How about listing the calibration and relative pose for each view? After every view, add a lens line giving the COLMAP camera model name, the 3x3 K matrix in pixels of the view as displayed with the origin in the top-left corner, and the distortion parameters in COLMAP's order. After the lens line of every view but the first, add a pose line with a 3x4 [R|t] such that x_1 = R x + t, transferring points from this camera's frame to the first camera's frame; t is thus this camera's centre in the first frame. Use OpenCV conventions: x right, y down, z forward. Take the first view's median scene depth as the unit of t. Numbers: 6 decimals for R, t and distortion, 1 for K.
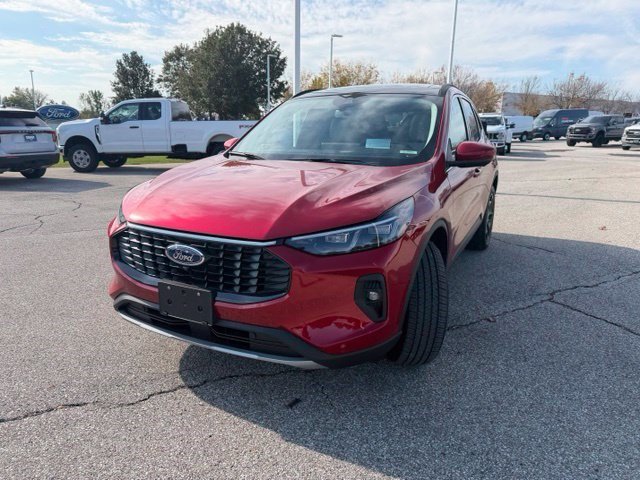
lens RADIAL K [[451.2, 0, 318.6], [0, 451.2, 240.4], [0, 0, 1]] dist [0.027693, -0.038390]
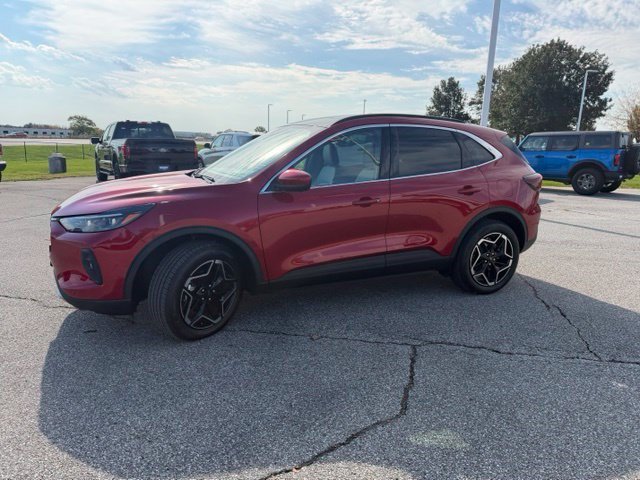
lens RADIAL K [[451.2, 0, 317.3], [0, 451.2, 243.5], [0, 0, 1]] dist [0.027693, -0.038390]
pose [[0.776450, 0.149451, -0.612201, 0.056372], [-0.172841, 0.984722, 0.021178, -0.004425], [0.606013, 0.089369, 0.790418, 0.012204]]
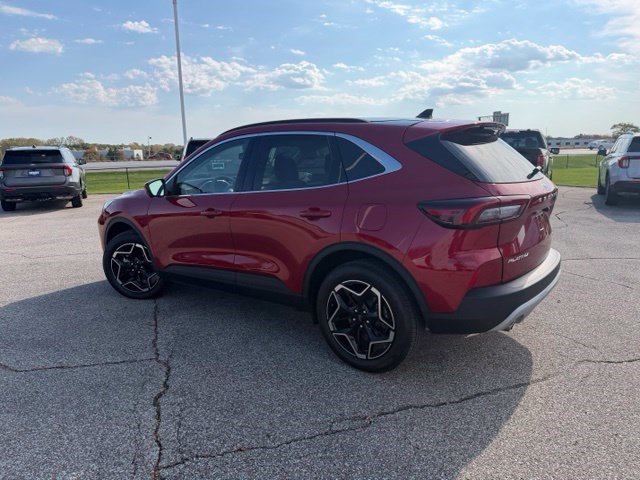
lens RADIAL K [[451.2, 0, 313.5], [0, 451.2, 238.0], [0, 0, 1]] dist [0.027693, -0.038390]
pose [[-0.195061, 0.180996, -0.963946, 0.077690], [-0.219102, 0.949946, 0.222704, -0.021251], [0.956005, 0.254644, -0.145641, 0.078514]]
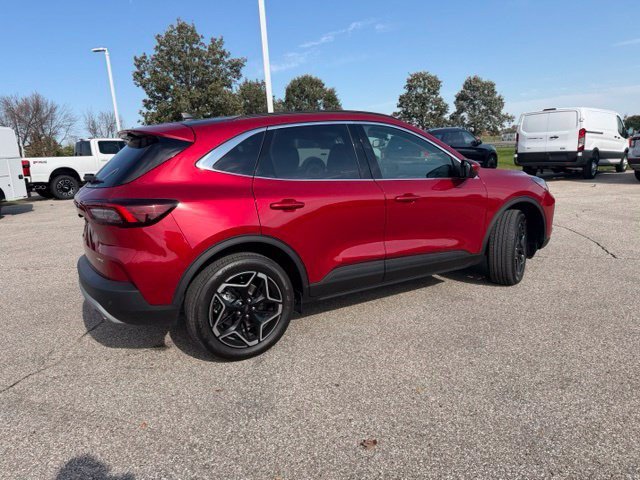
lens RADIAL K [[451.2, 0, 317.2], [0, 451.2, 238.2], [0, 0, 1]] dist [0.027693, -0.038390]
pose [[-0.840327, -0.060155, 0.538732, -0.017575], [0.185443, 0.901961, 0.389972, -0.030970], [-0.509373, 0.427608, -0.746787, 0.117414]]
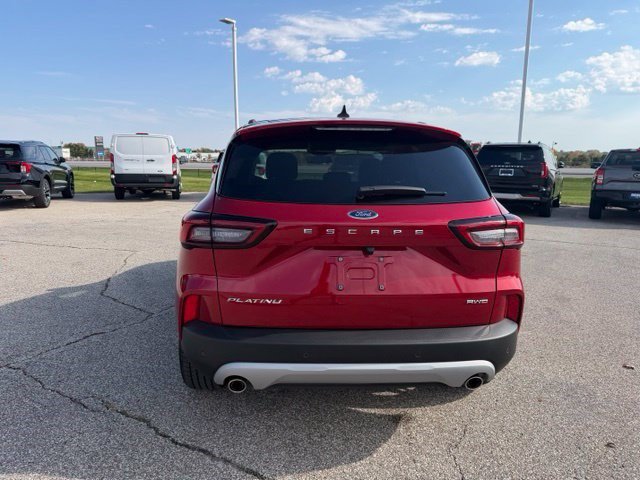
lens RADIAL K [[451.2, 0, 314.3], [0, 451.2, 233.7], [0, 0, 1]] dist [0.027693, -0.038390]
pose [[-0.864317, 0.064056, -0.498851, 0.047357], [-0.140961, 0.921252, 0.362527, -0.030098], [0.482789, 0.383657, -0.787224, 0.113908]]
